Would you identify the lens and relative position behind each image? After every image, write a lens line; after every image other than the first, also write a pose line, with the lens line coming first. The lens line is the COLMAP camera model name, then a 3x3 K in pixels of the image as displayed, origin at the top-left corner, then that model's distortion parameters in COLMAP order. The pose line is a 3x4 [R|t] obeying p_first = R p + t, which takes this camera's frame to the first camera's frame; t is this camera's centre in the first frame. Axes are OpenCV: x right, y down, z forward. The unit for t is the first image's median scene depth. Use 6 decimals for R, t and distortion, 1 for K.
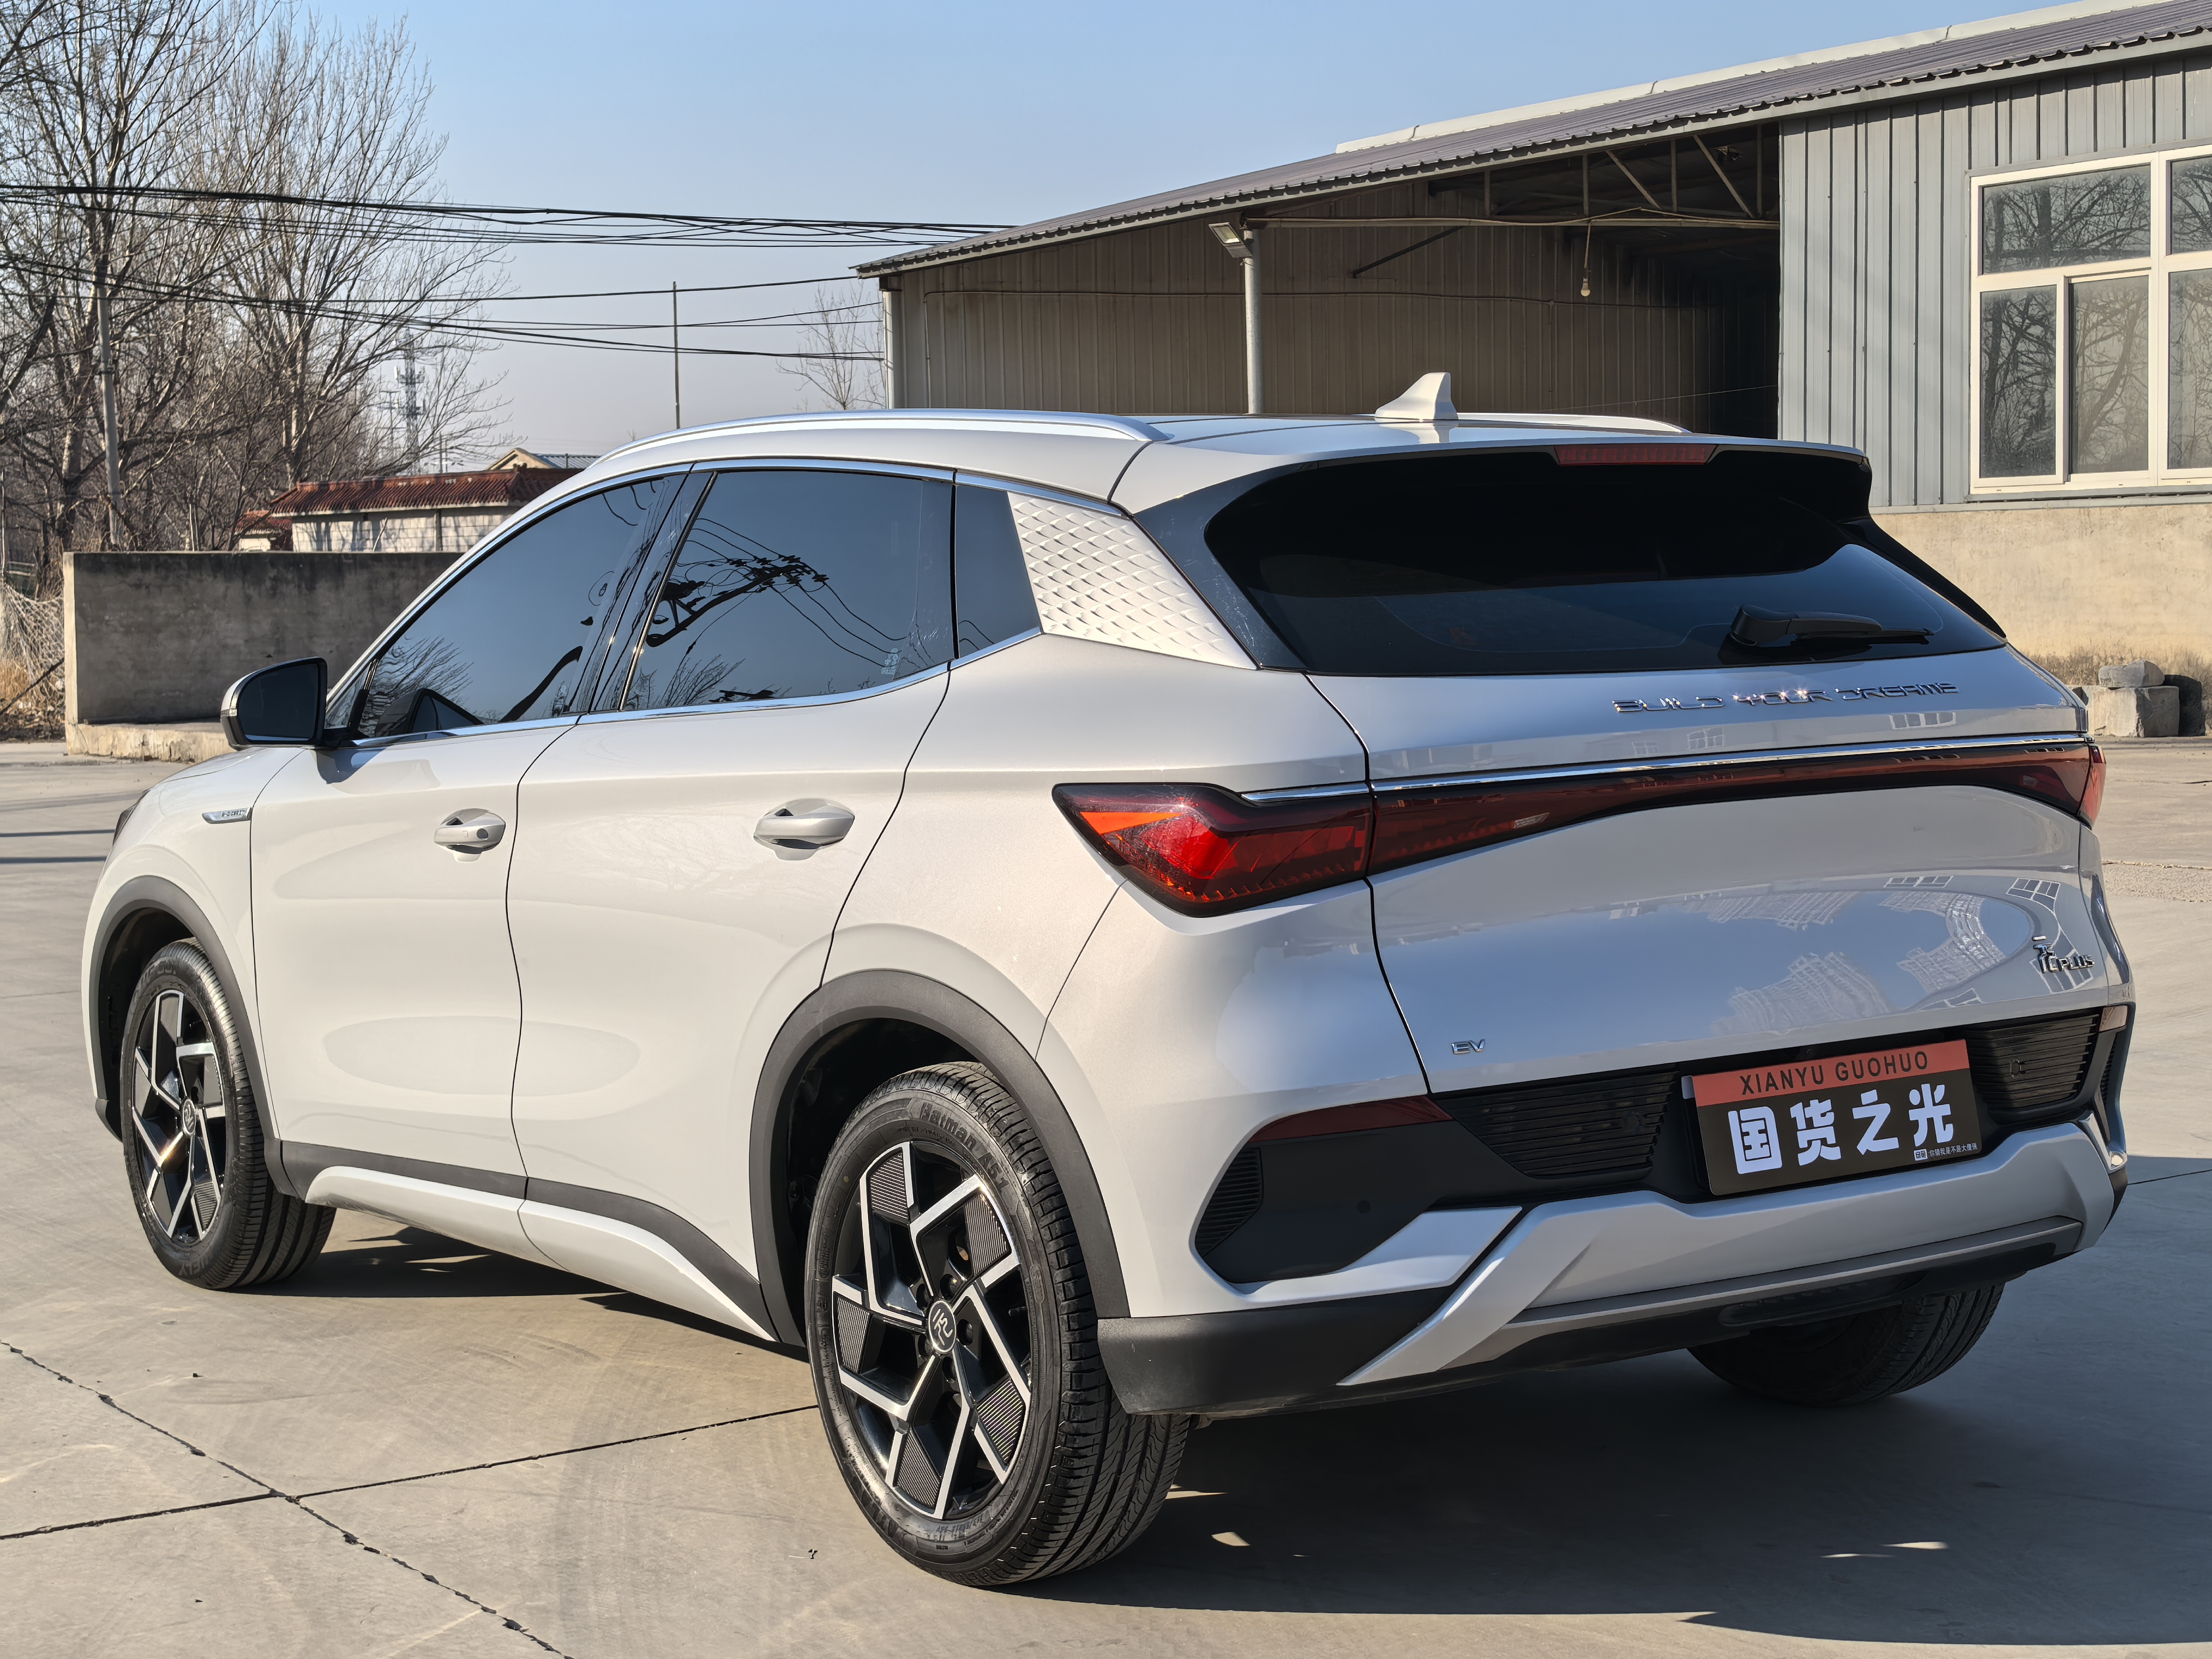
lens RADIAL K [[3511.3, 0, 1115.1], [0, 3511.3, 825.6], [0, 0, 1]] dist [0.345856, -1.527134]
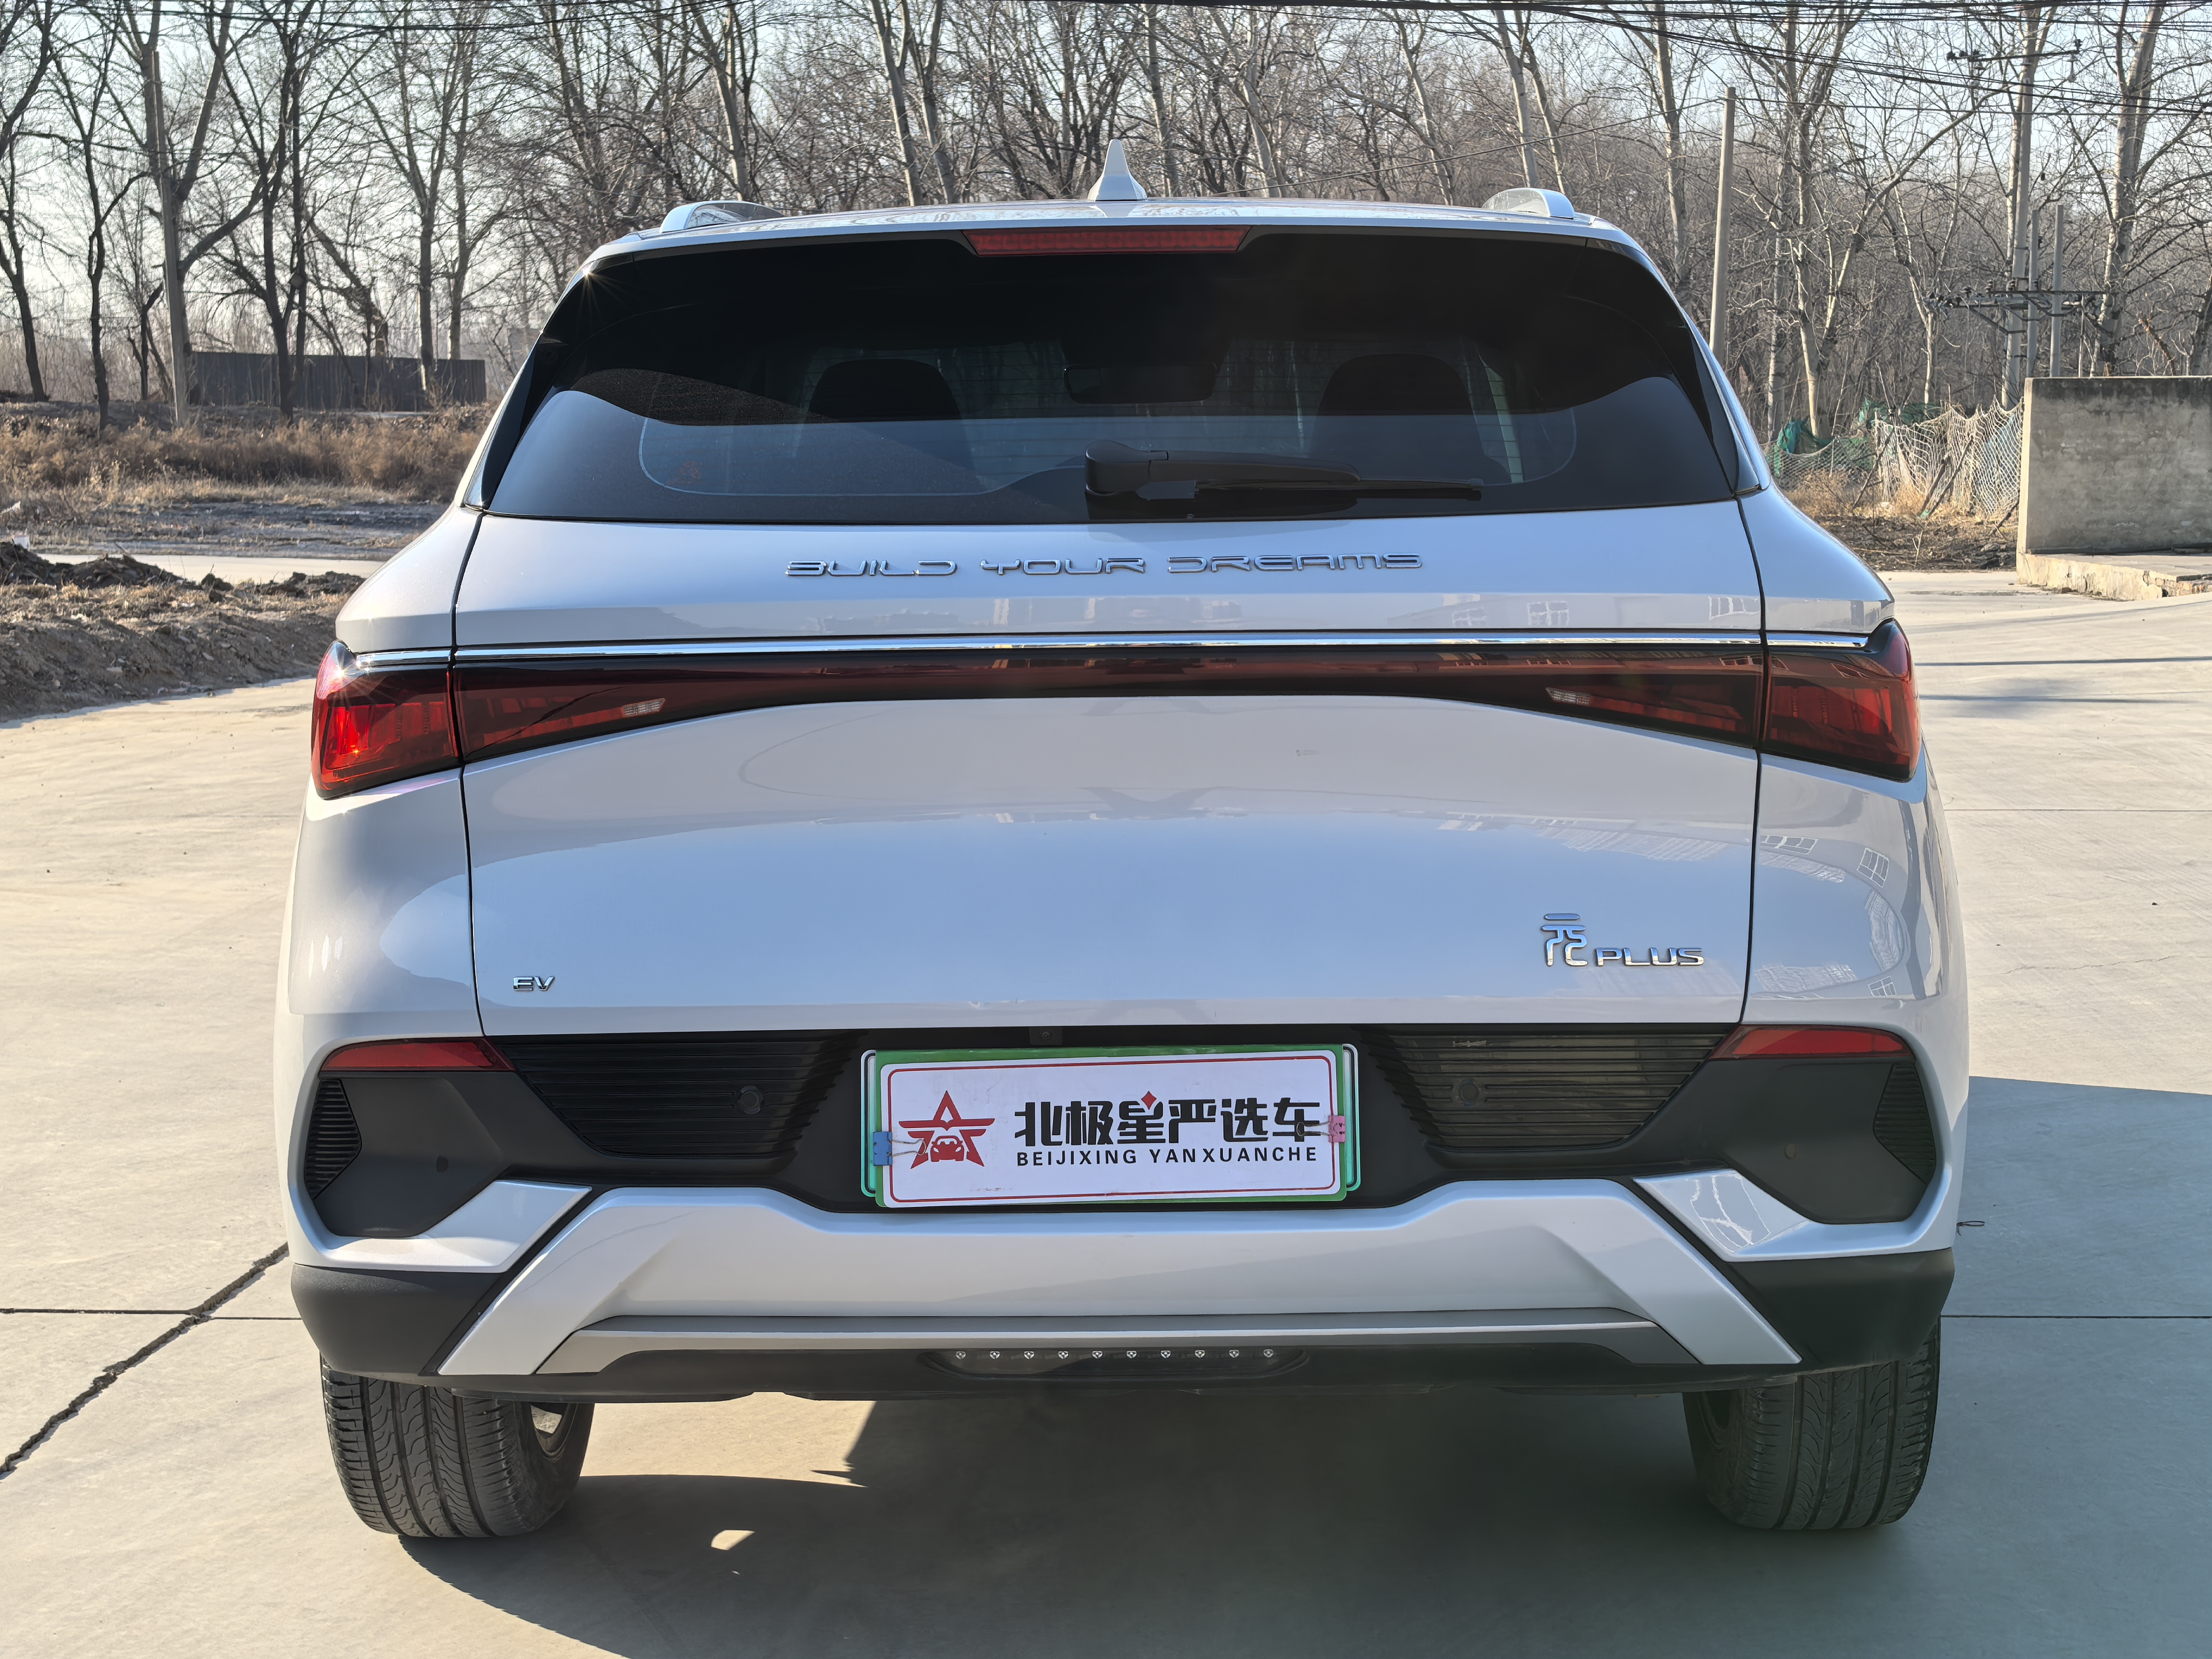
lens RADIAL K [[3509.6, 0, 1178.1], [0, 3509.6, 820.5], [0, 0, 1]] dist [0.335783, -1.429952]
pose [[0.809414, 0.076687, -0.582210, 0.449562], [-0.049534, 0.996819, 0.062435, -0.020807], [0.585146, -0.021696, 0.810638, 0.283948]]
